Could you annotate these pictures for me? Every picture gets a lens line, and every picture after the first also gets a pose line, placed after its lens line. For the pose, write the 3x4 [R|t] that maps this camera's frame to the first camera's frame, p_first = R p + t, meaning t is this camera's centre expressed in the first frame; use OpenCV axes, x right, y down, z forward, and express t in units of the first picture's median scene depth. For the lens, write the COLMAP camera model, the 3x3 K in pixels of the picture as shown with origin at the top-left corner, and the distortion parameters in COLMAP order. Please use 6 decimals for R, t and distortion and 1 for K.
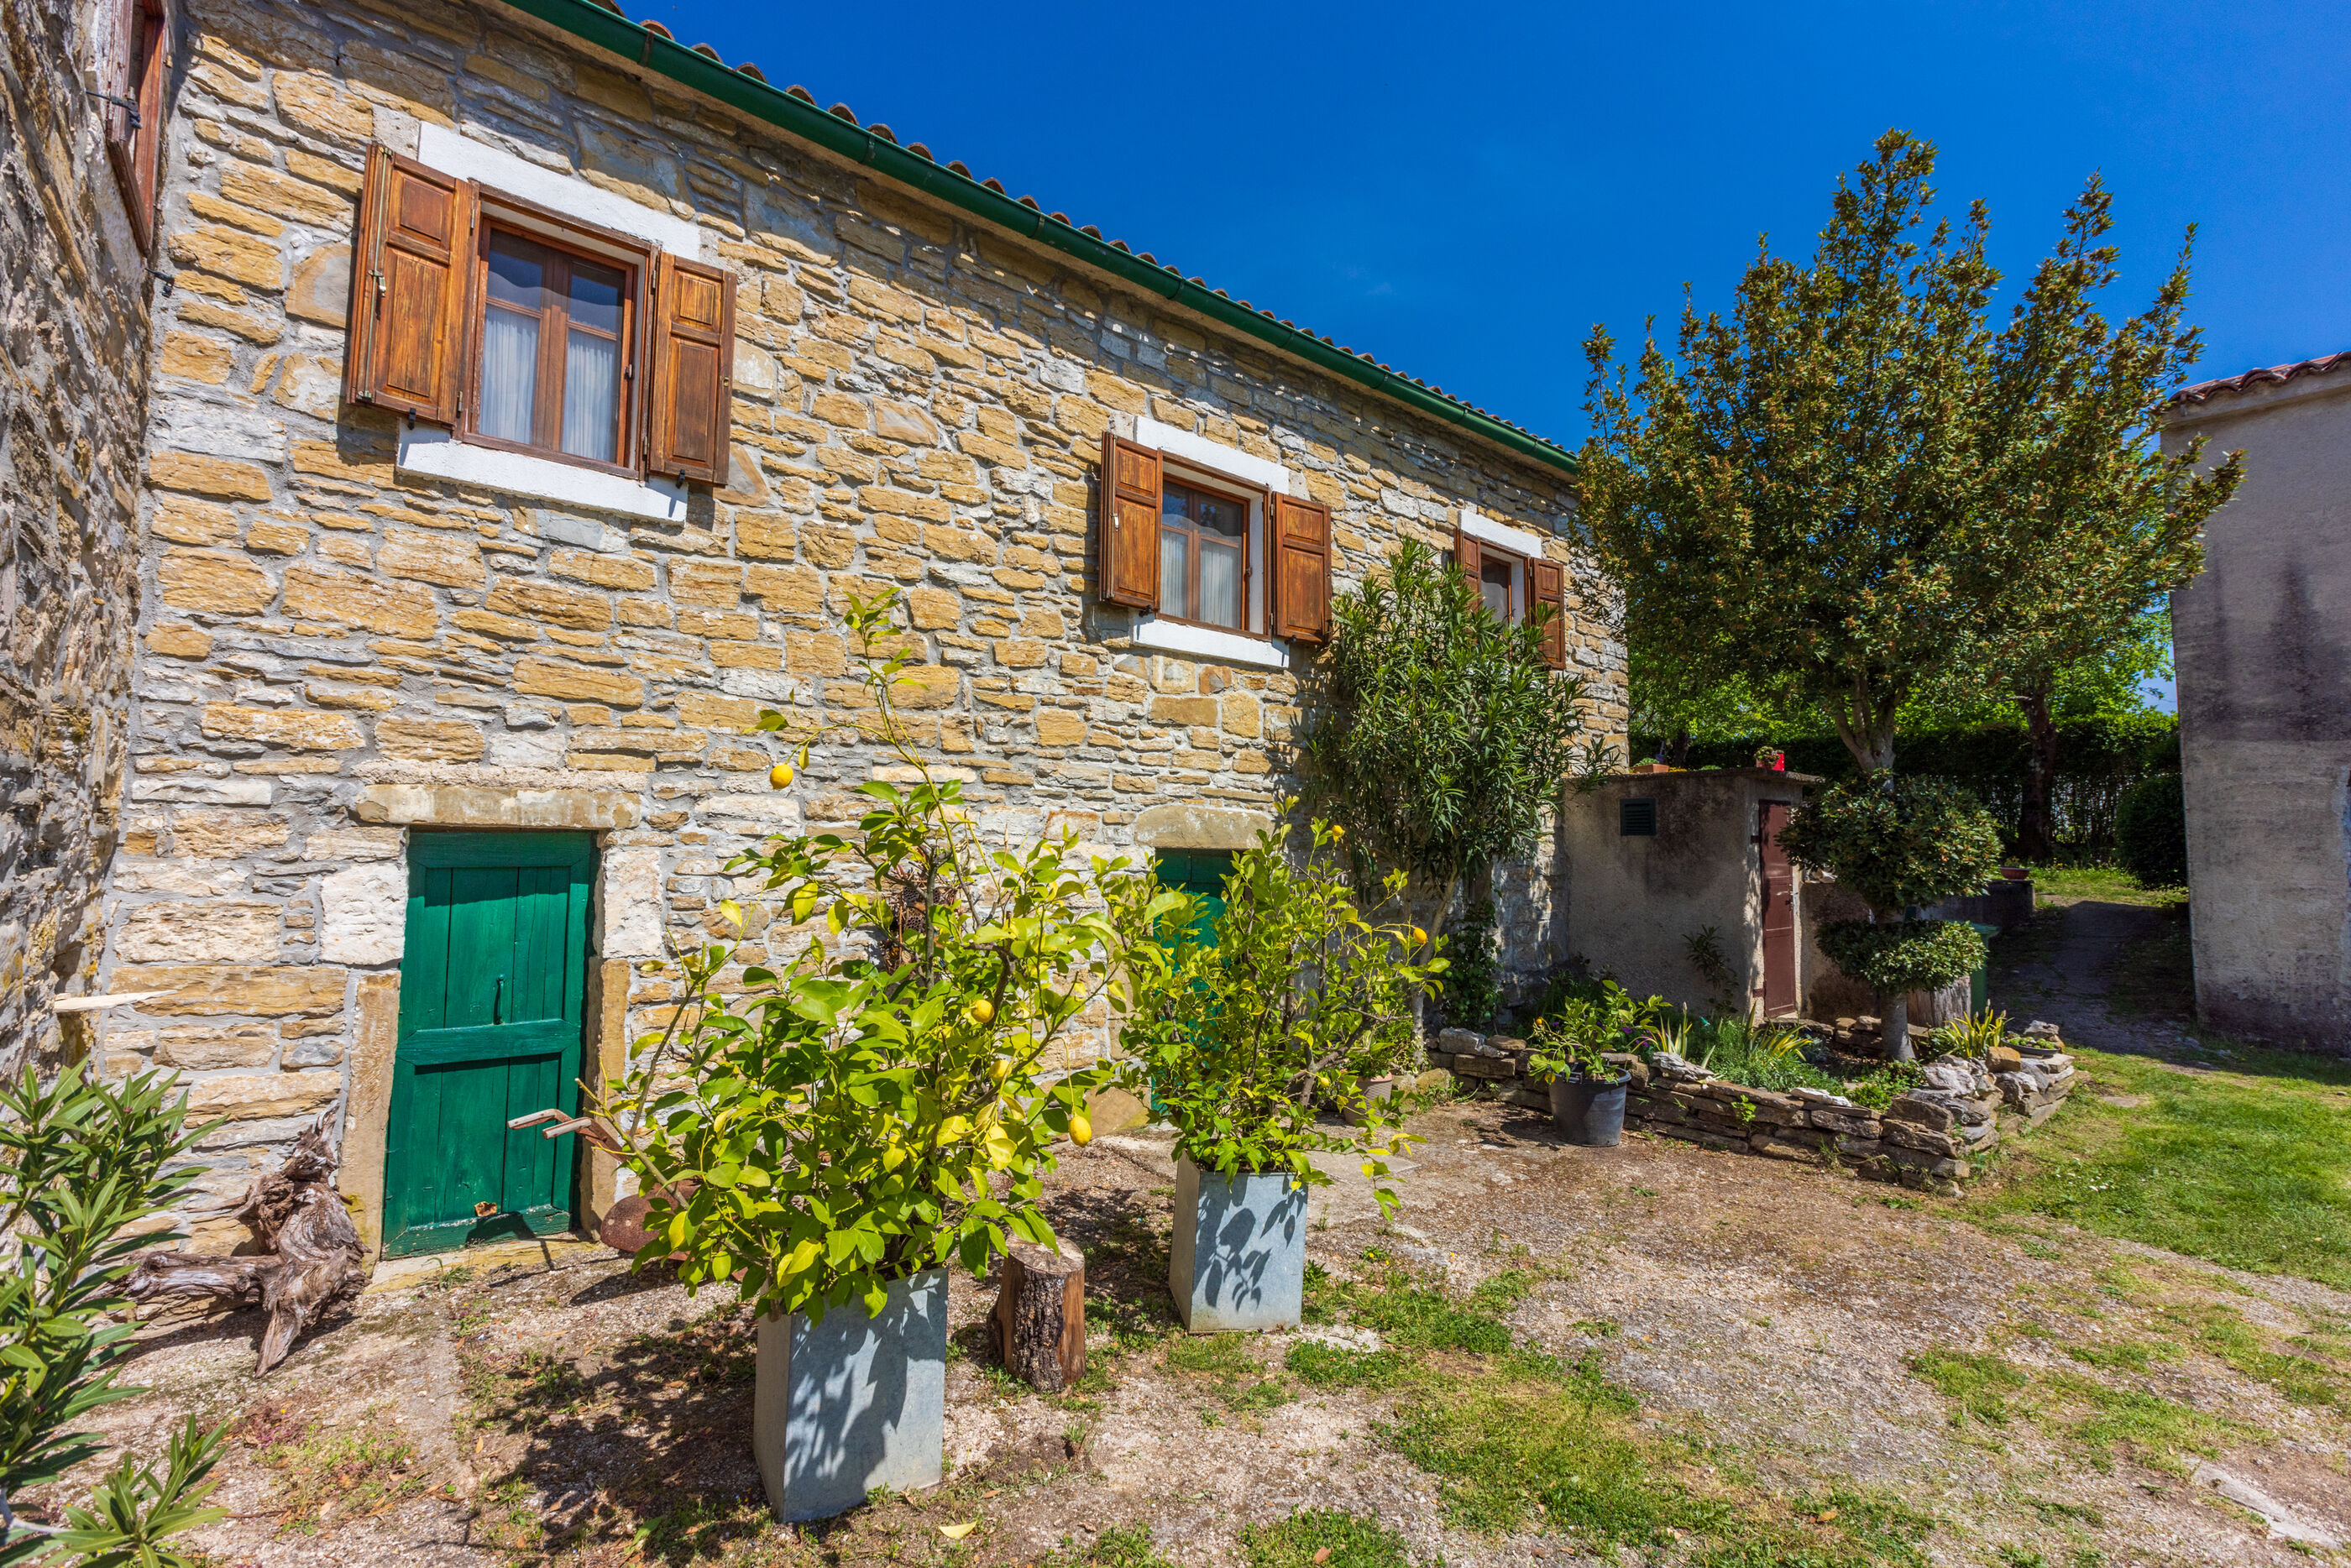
lens RADIAL K [[1041.8, 0, 1171.5], [0, 1041.8, 778.2], [0, 0, 1]] dist [0.000382, -0.000309]
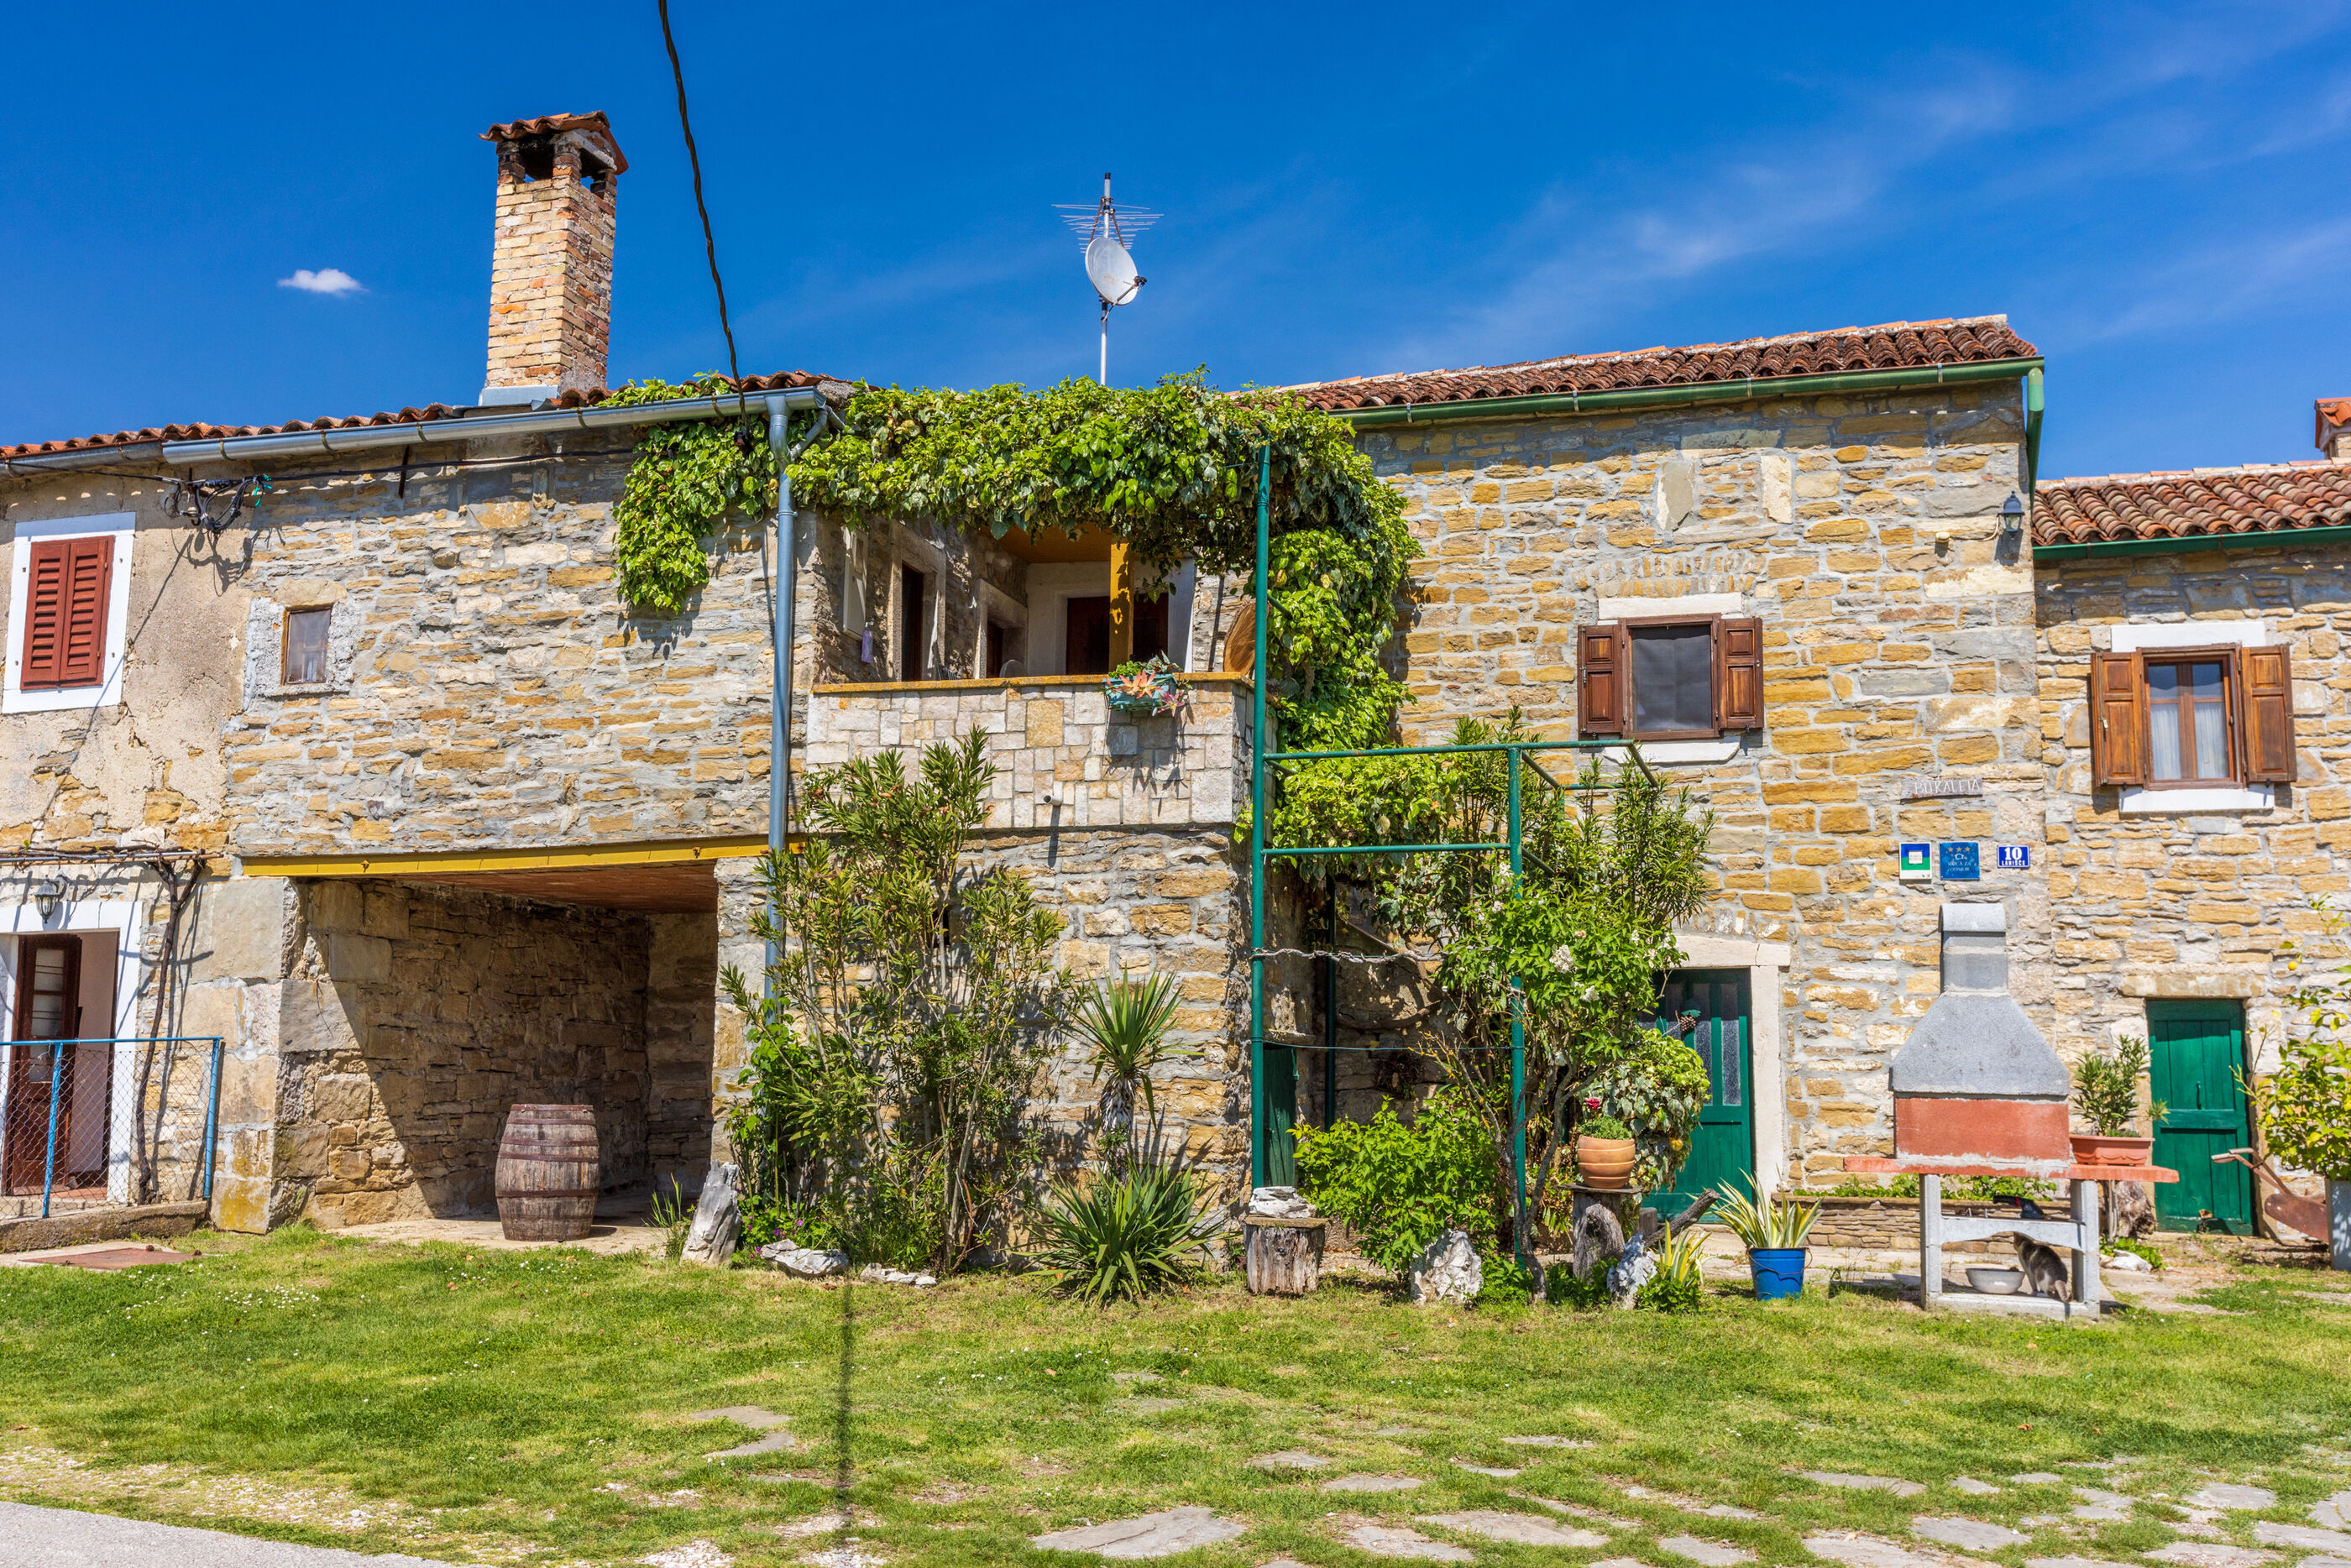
lens RADIAL K [[2167.9, 0, 1168.7], [0, 2167.9, 759.6], [0, 0, 1]] dist [-0.009160, 0.017182]
pose [[0.547784, -0.126381, -0.827019, 1.376788], [0.052567, 0.991770, -0.116739, -0.014563], [0.834967, 0.020474, 0.549919, -2.274966]]
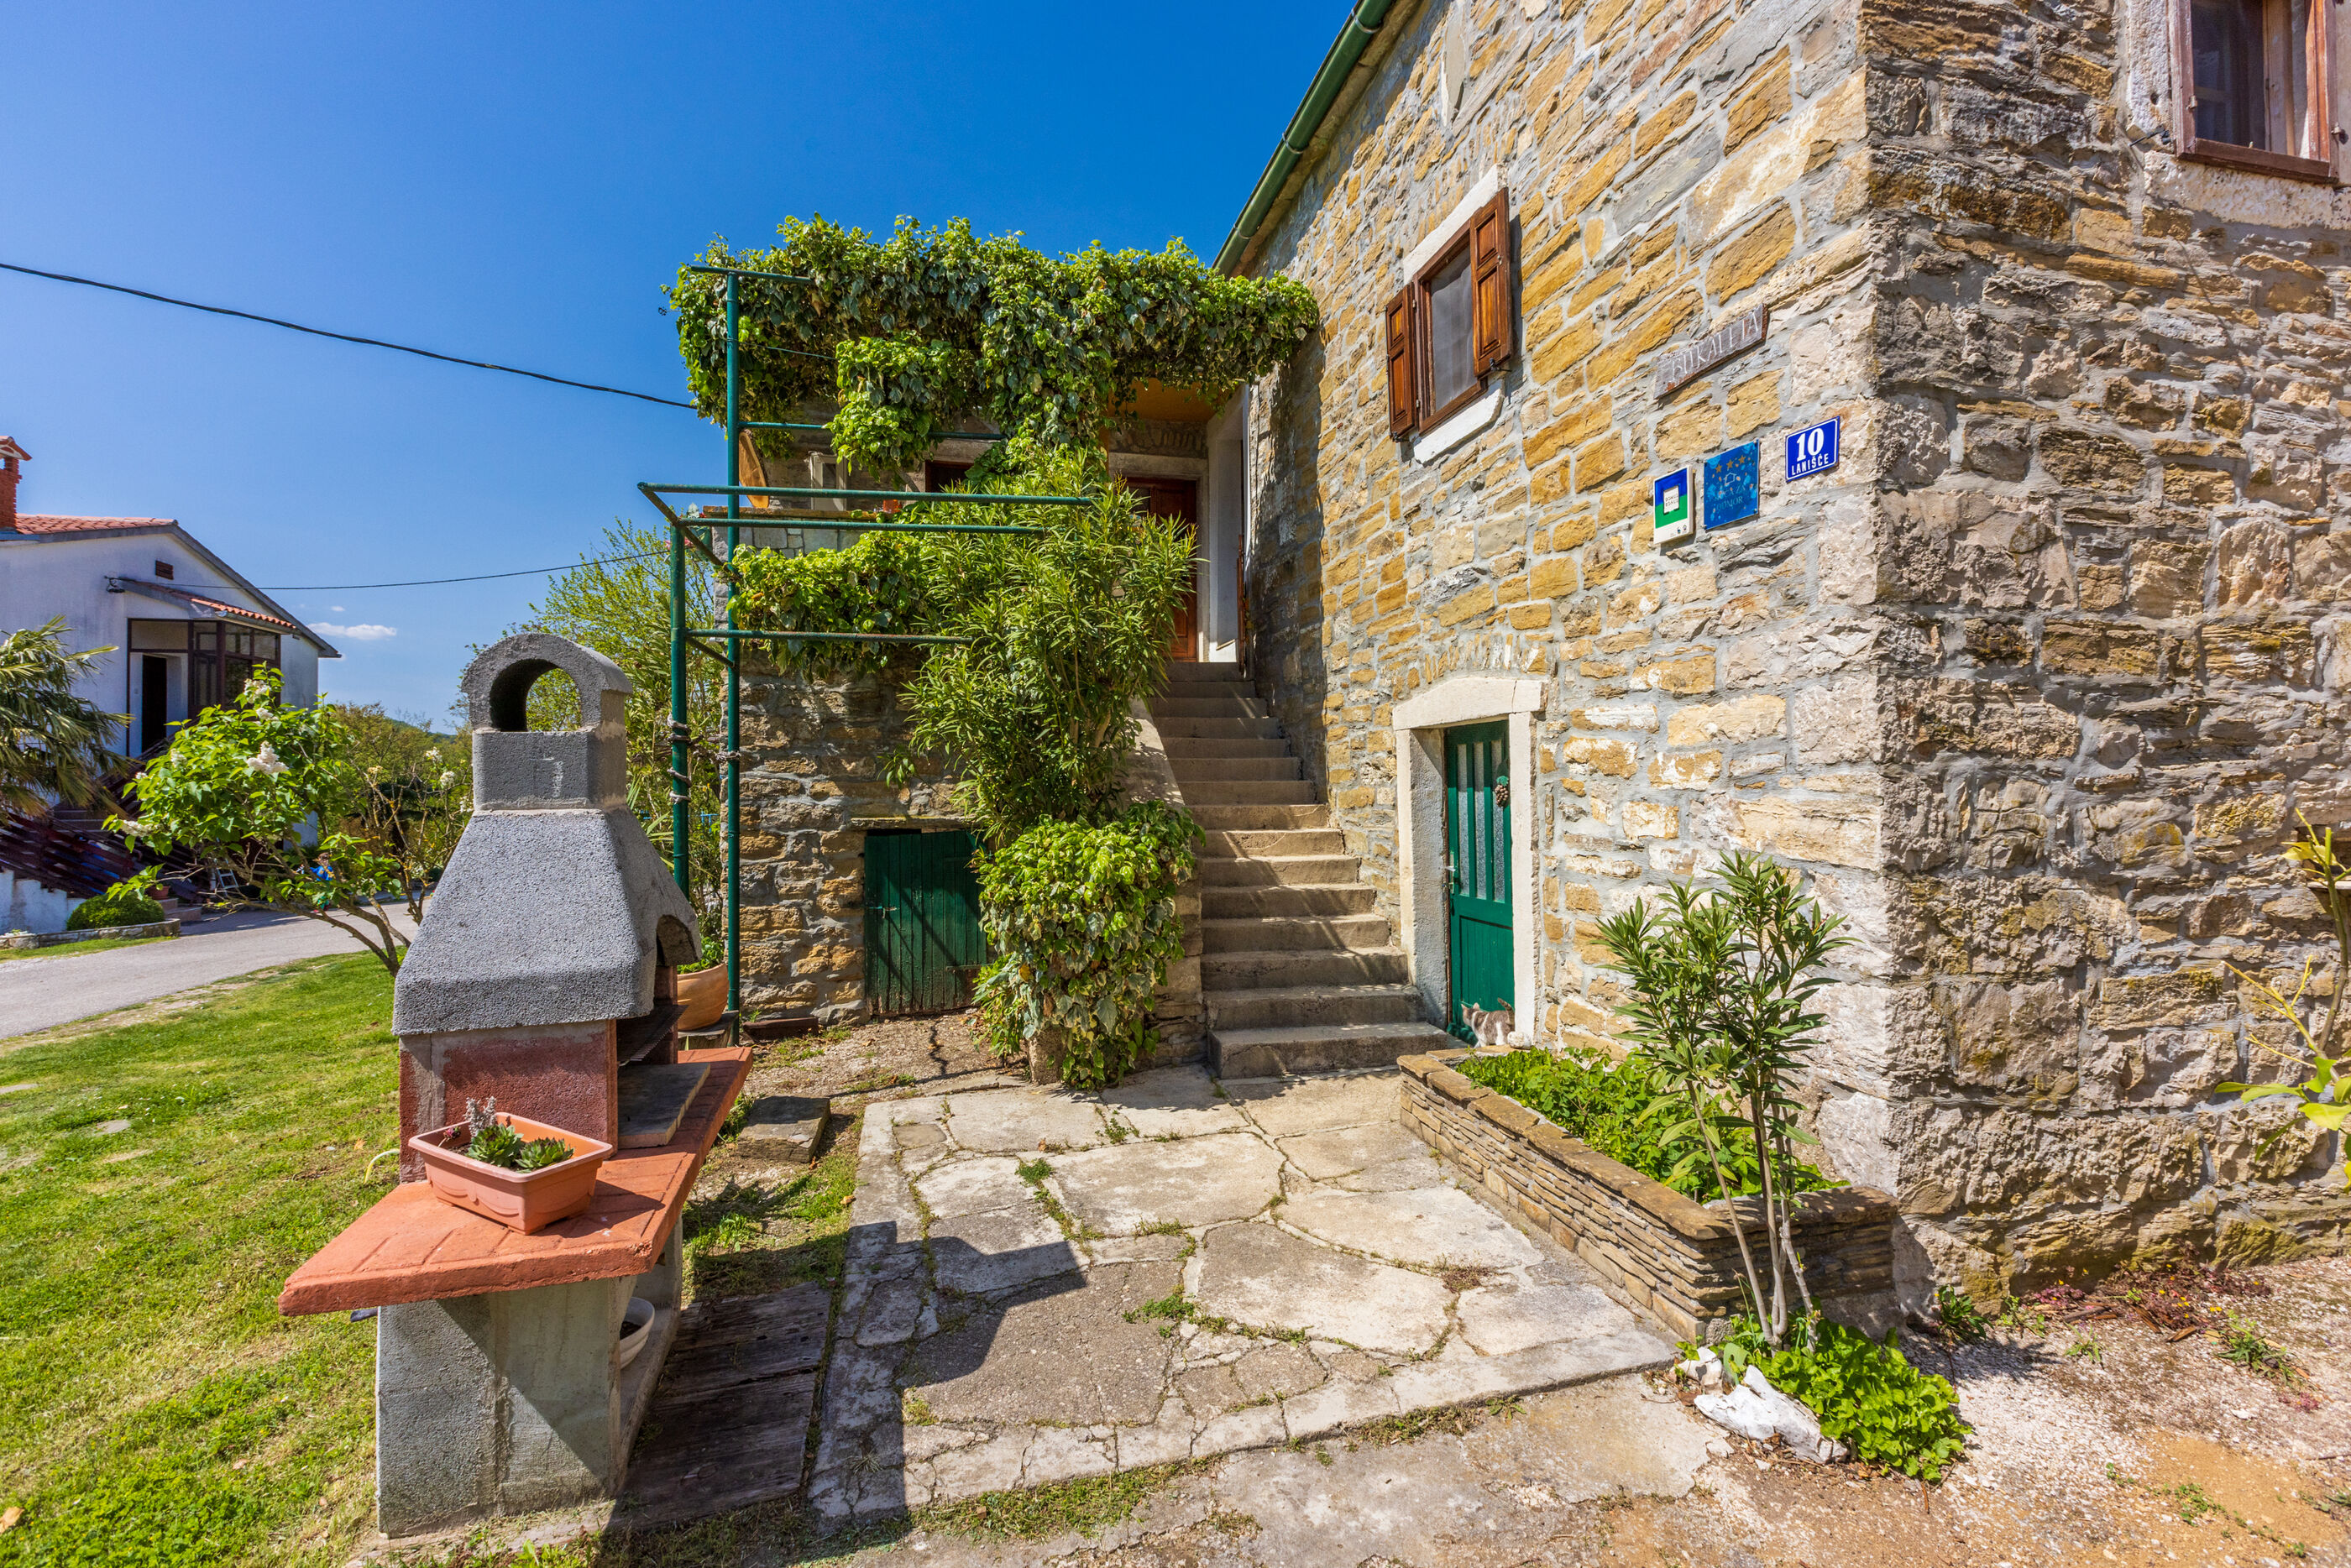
lens RADIAL K [[1046.8, 0, 1182.3], [0, 1046.8, 757.8], [0, 0, 1]] dist [0.000911, 0.000472]
pose [[-0.431165, -0.019721, -0.902058, 0.313453], [0.070586, 0.995960, -0.055513, 0.036916], [0.899508, -0.087608, -0.428030, 0.239846]]
